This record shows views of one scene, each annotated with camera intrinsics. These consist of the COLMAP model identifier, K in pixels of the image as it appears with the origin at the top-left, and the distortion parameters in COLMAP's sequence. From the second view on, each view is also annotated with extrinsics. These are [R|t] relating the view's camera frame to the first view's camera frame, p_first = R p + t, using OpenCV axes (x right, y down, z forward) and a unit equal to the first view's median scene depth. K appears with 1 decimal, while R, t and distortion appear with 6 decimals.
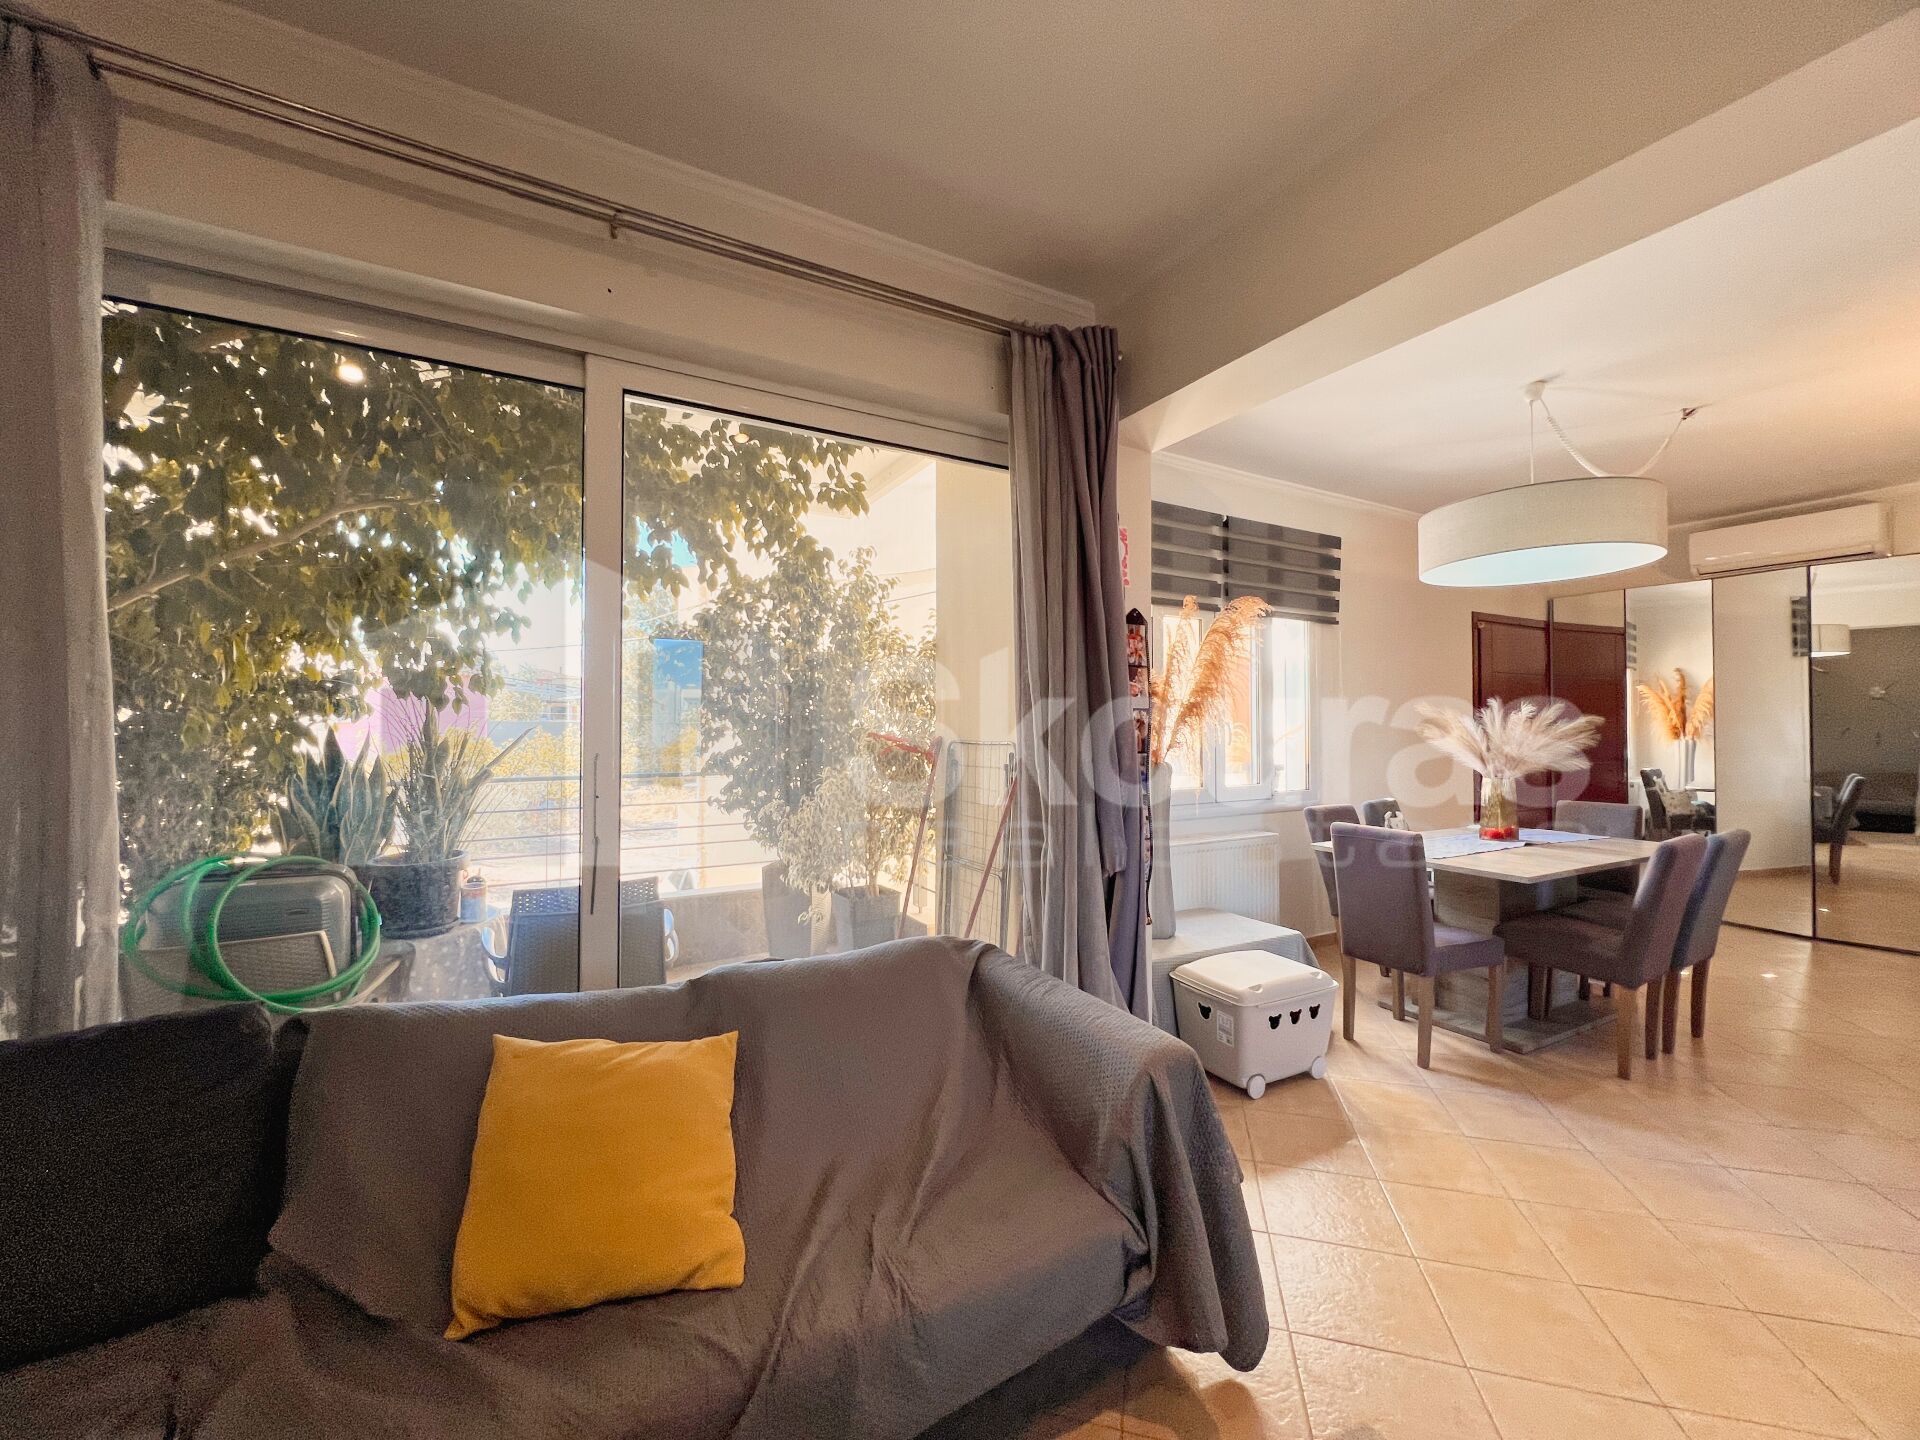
lens RADIAL K [[769.2, 0, 955.2], [0, 769.2, 717.6], [0, 0, 1]] dist [-0.001461, 0.001485]
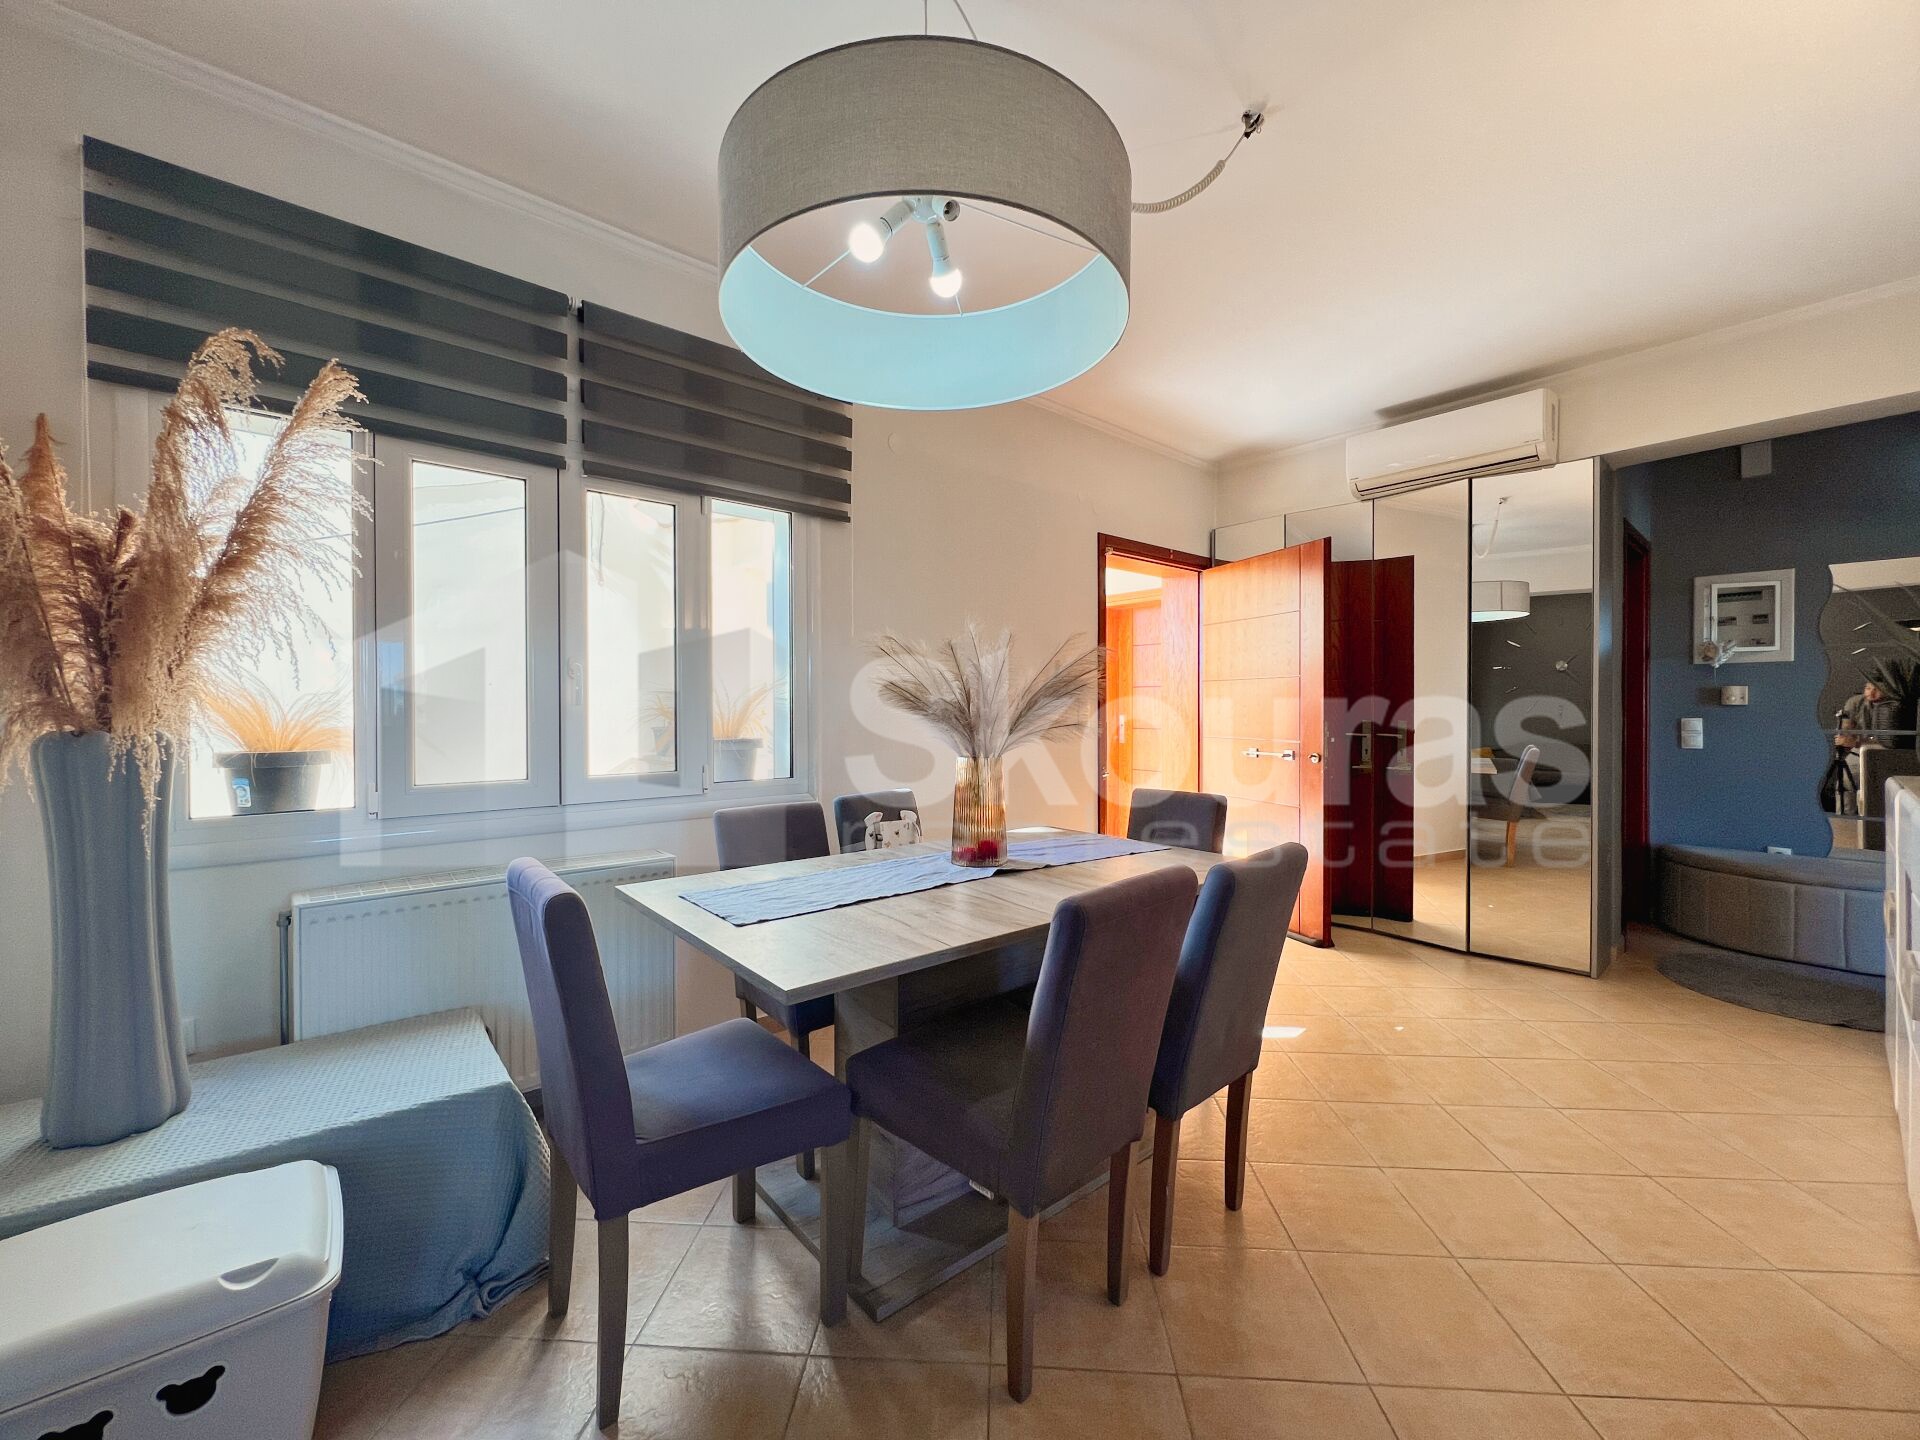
lens RADIAL K [[769.2, 0, 953.8], [0, 769.2, 716.6], [0, 0, 1]] dist [-0.001461, 0.001485]
pose [[0.980505, -0.000448, 0.196493, 0.740487], [-0.004428, 0.999693, 0.024375, 0.042371], [-0.196444, -0.024770, 0.980202, 0.558478]]
